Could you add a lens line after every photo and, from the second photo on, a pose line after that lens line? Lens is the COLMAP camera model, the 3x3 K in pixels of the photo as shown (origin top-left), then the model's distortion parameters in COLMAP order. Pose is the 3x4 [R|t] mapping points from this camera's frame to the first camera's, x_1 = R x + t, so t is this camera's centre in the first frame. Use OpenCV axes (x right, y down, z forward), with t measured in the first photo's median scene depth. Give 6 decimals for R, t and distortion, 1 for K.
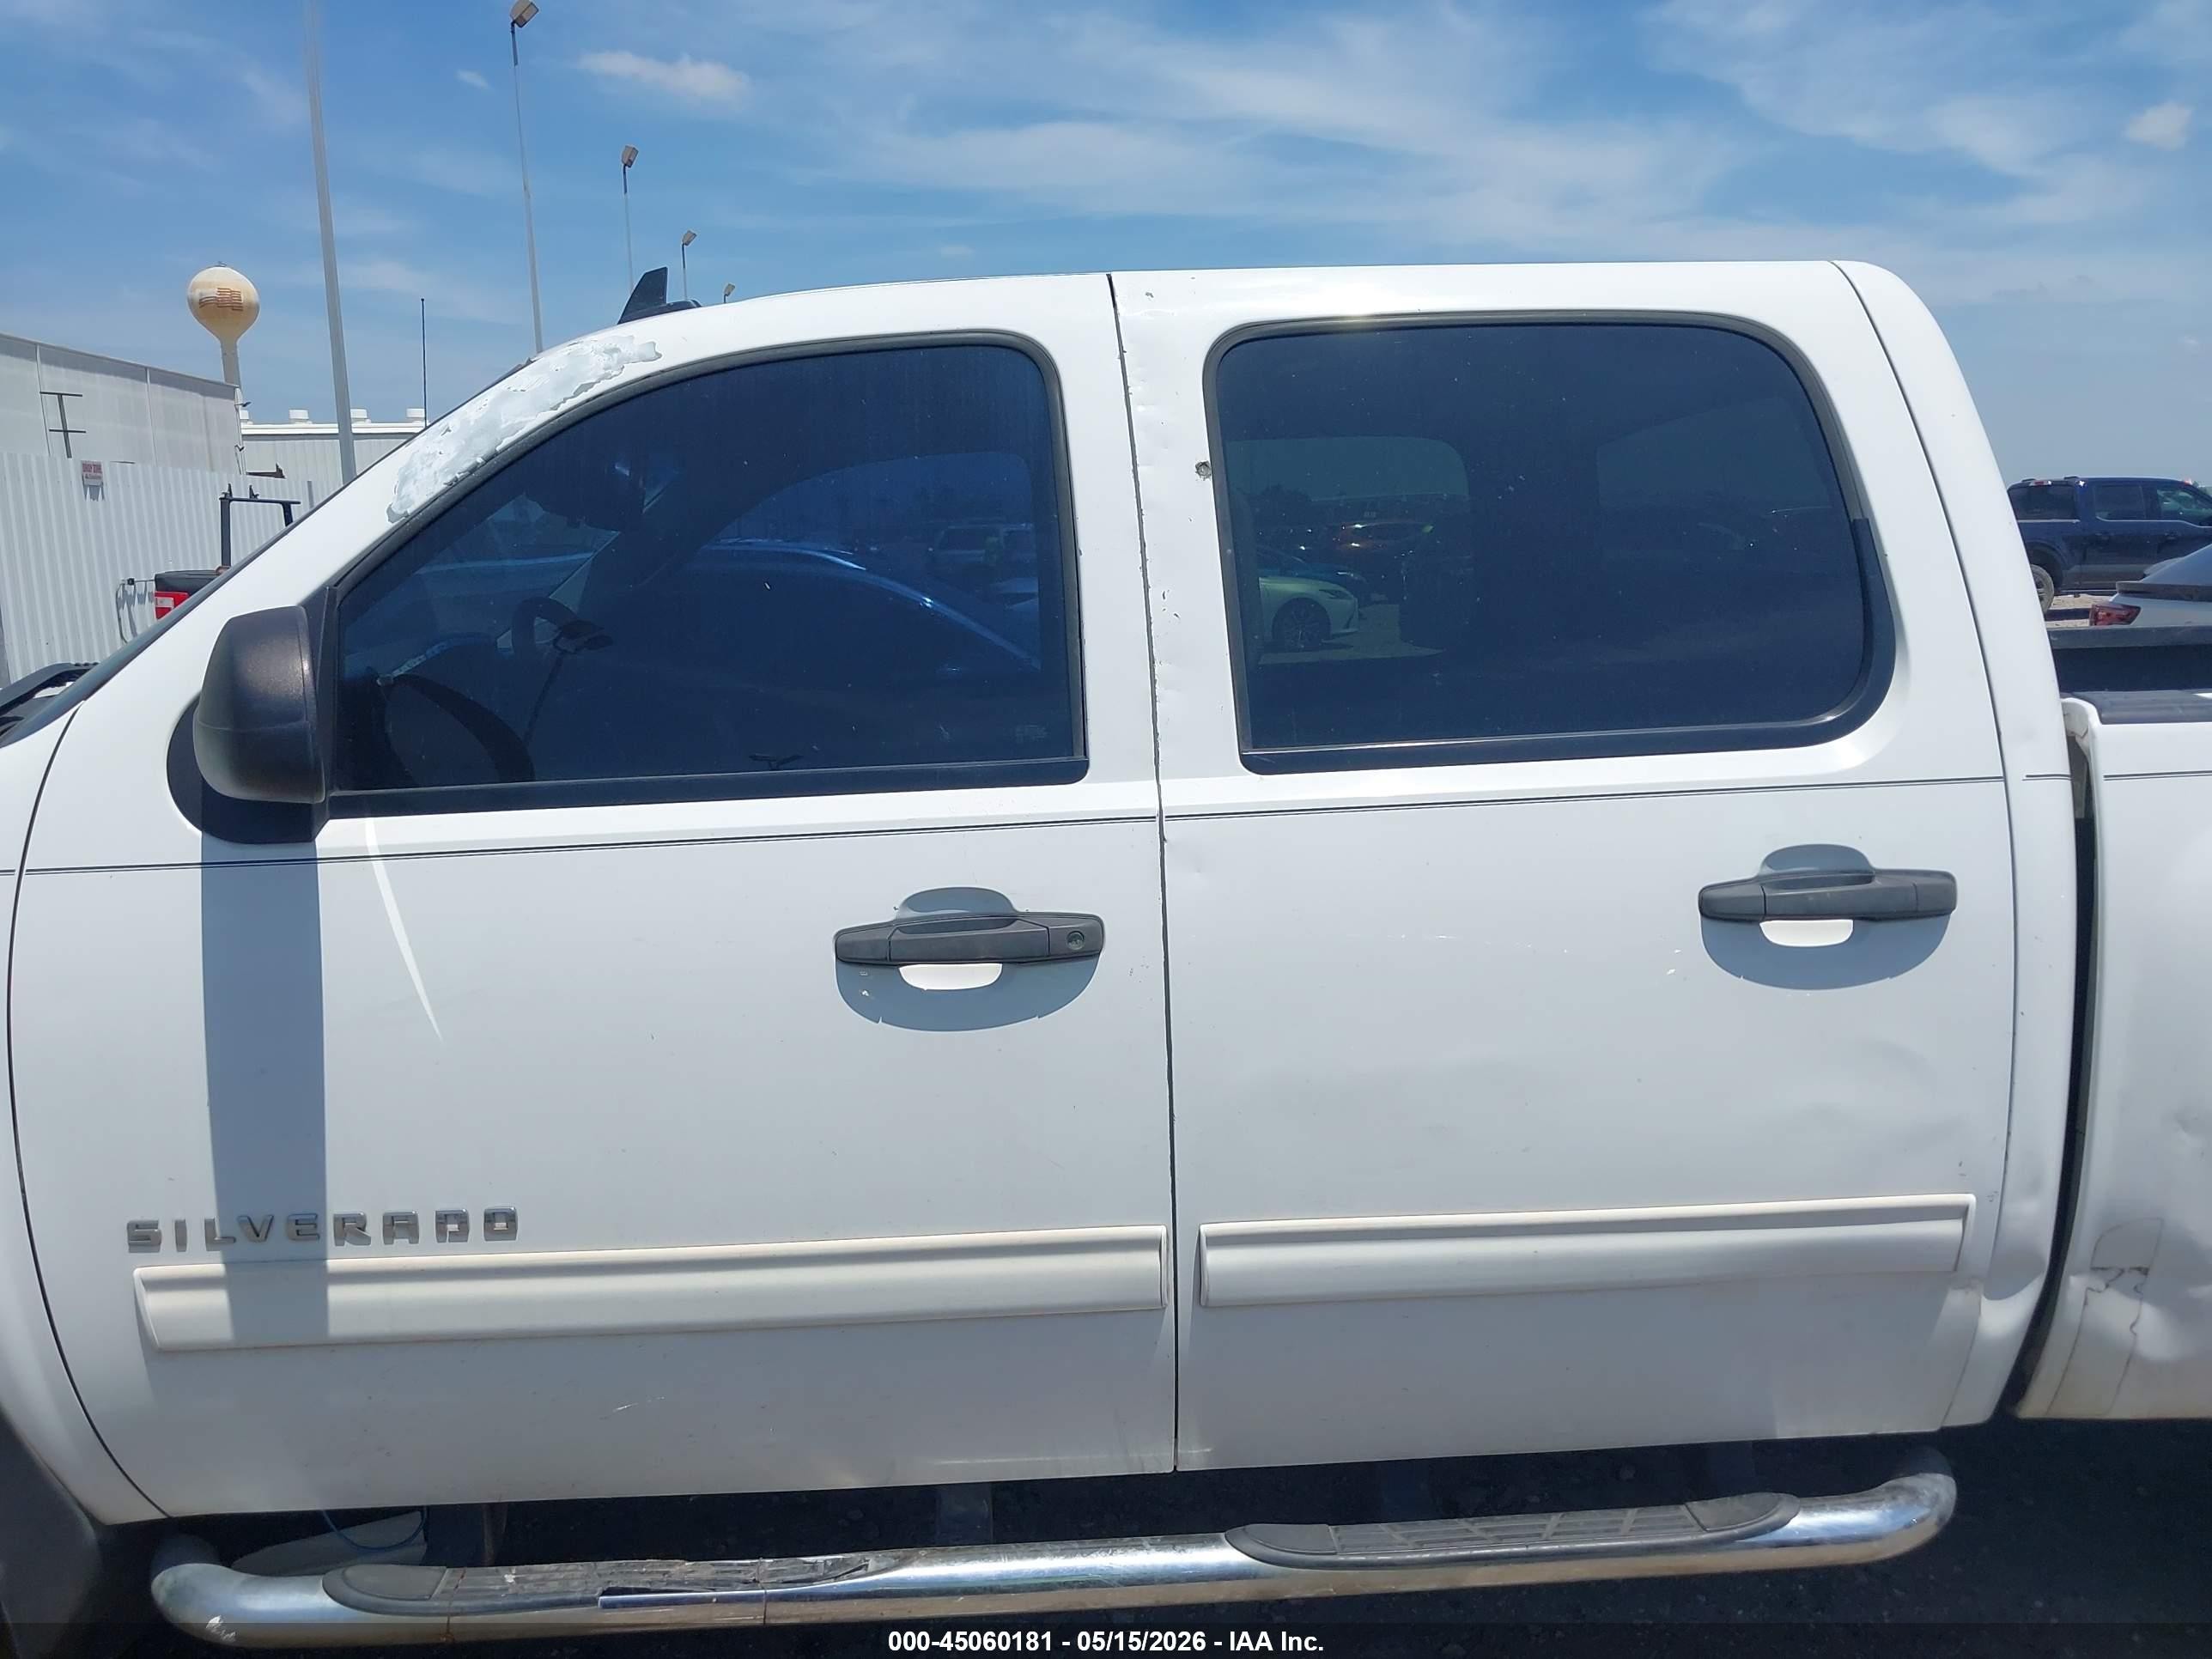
lens RADIAL K [[1753.1, 0, 1114.7], [0, 1753.1, 818.2], [0, 0, 1]] dist [-0.006896, -0.001202]
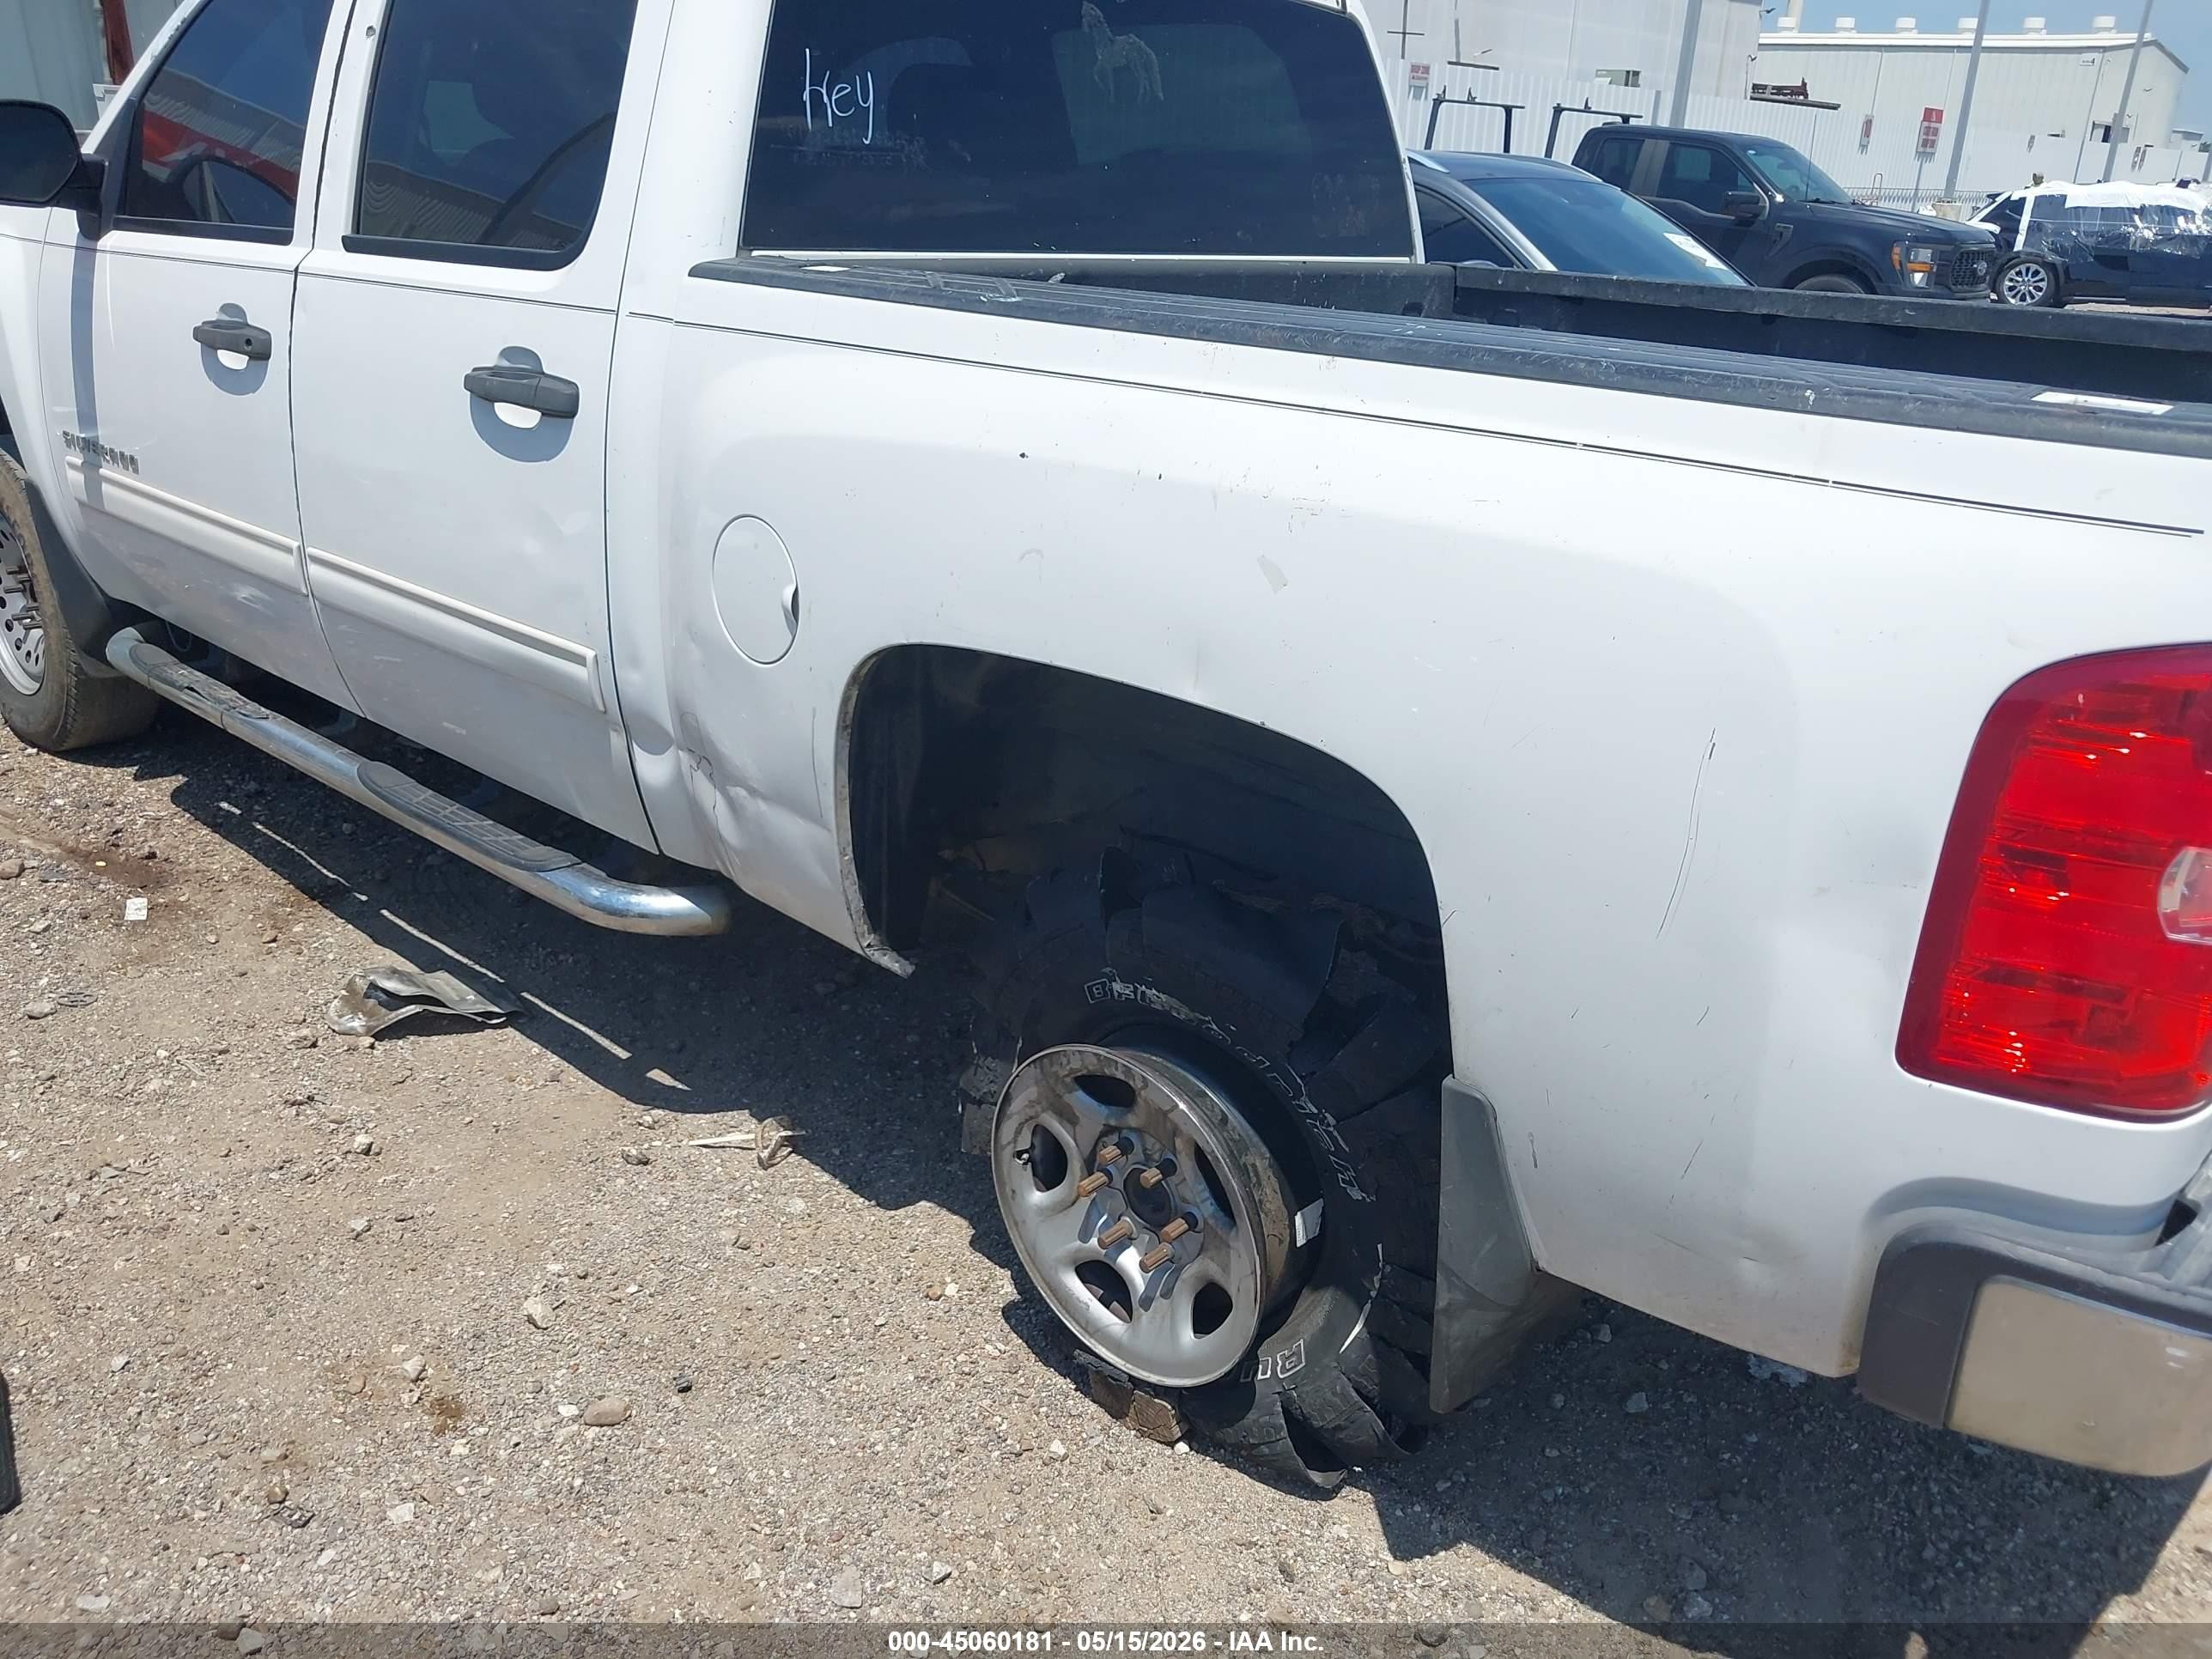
lens RADIAL K [[1753.1, 0, 1112.8], [0, 1753.1, 856.5], [0, 0, 1]] dist [-0.006896, -0.001202]
pose [[0.702749, 0.311112, -0.639807, 1.622984], [-0.165533, 0.946137, 0.278251, -0.059472], [0.691912, -0.089631, 0.716396, 0.341148]]
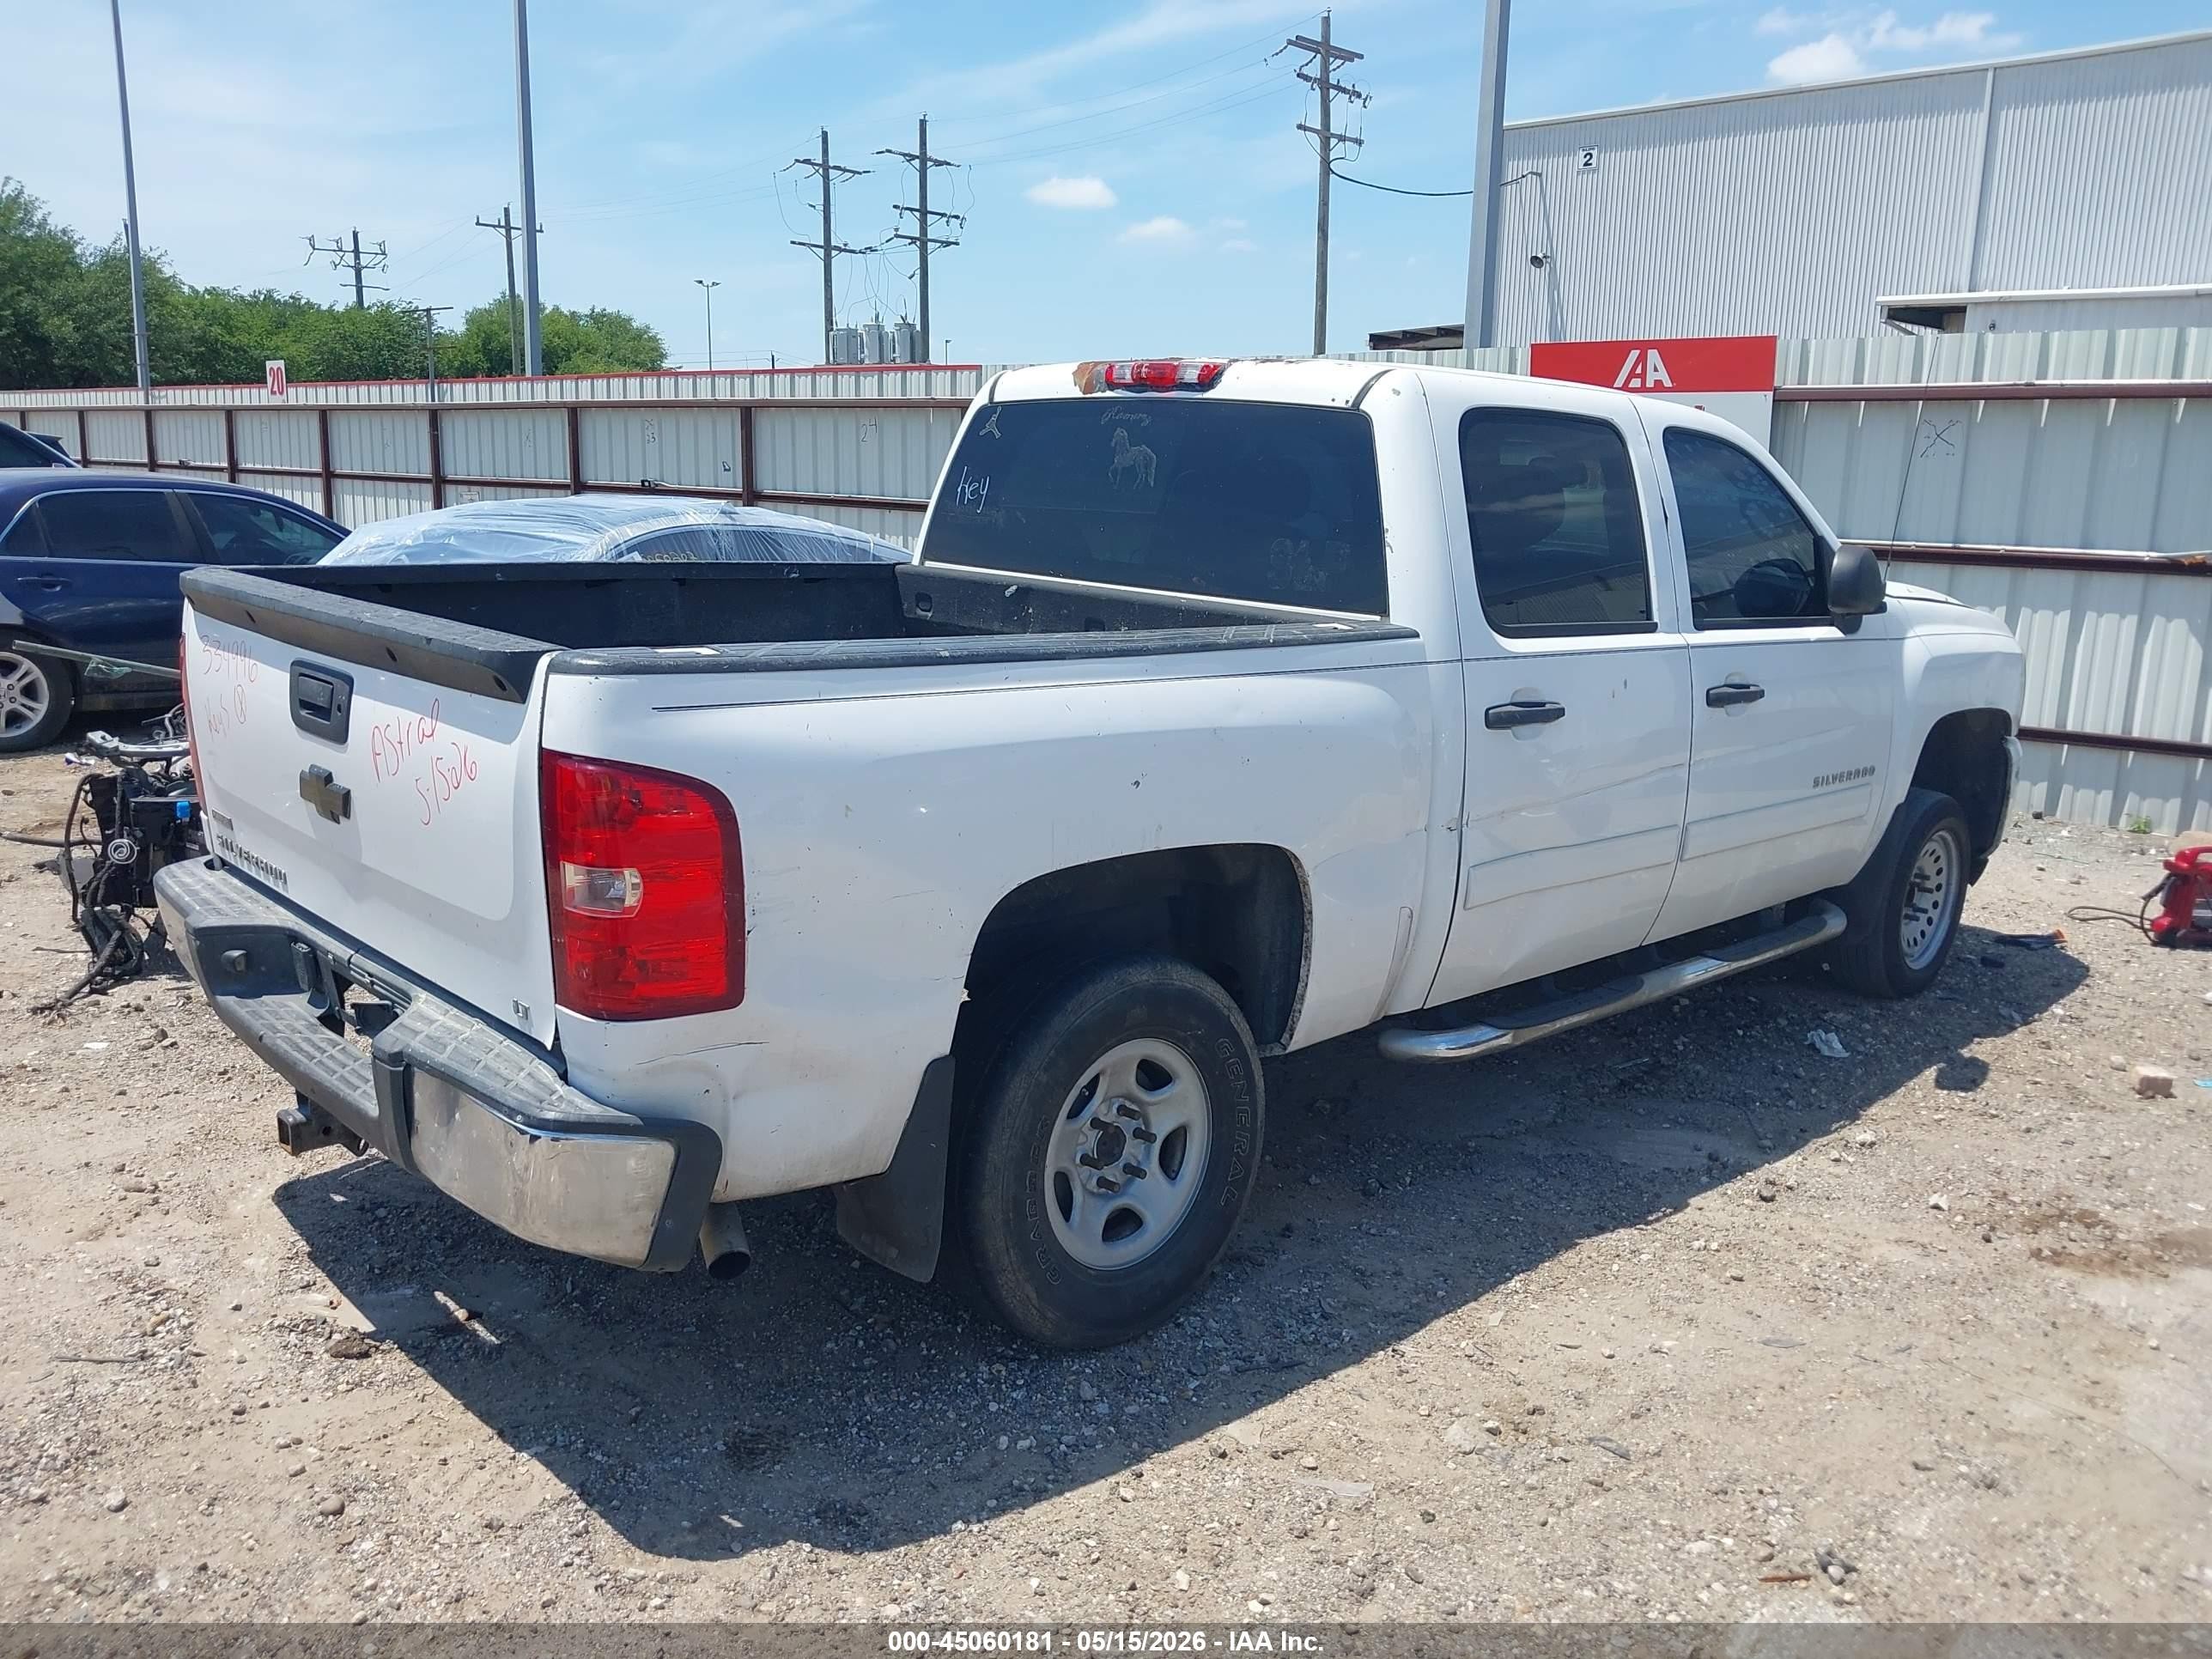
lens RADIAL K [[1753.1, 0, 1126.9], [0, 1753.1, 813.8], [0, 0, 1]] dist [-0.006896, -0.001202]
pose [[-0.746950, 0.126333, -0.652768, 2.002887], [-0.119908, 0.940089, 0.319147, -0.564363], [0.653979, 0.316659, -0.687051, 3.075329]]
